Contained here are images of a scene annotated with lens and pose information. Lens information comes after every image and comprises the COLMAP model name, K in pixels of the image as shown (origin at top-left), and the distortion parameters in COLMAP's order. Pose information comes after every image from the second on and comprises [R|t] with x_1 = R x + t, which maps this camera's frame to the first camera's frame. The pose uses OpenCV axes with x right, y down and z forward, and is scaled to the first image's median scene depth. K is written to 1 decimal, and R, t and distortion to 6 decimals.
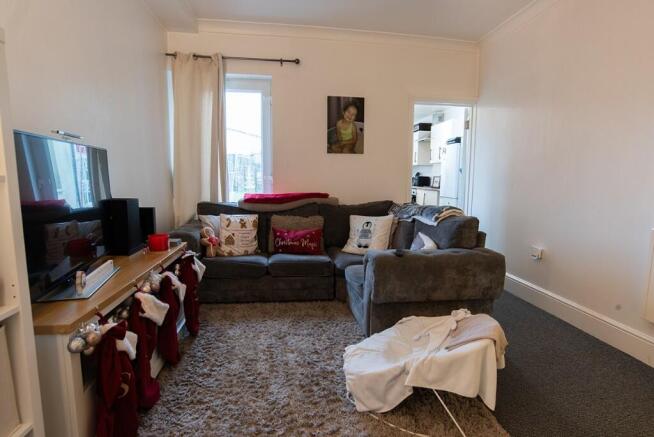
lens RADIAL K [[336.8, 0, 328.9], [0, 336.8, 218.5], [0, 0, 1]] dist [-0.004039, 0.000733]
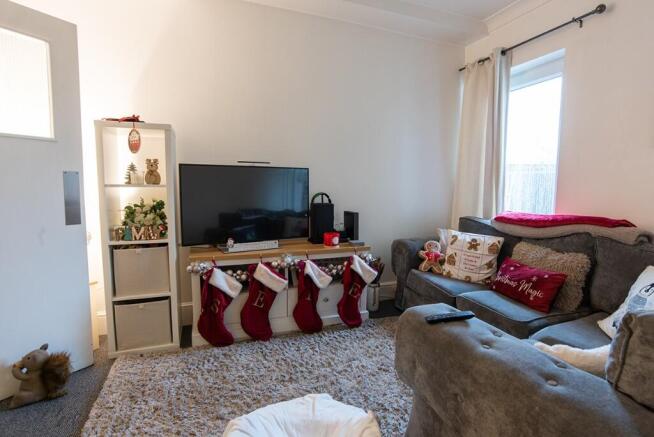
lens RADIAL K [[336.8, 0, 330.4], [0, 336.8, 218.0], [0, 0, 1]] dist [-0.004039, 0.000733]
pose [[0.247865, 0.080809, -0.965418, 0.438291], [-0.140160, 0.989022, 0.046800, -0.037597], [0.958602, 0.123713, 0.256471, 0.416667]]
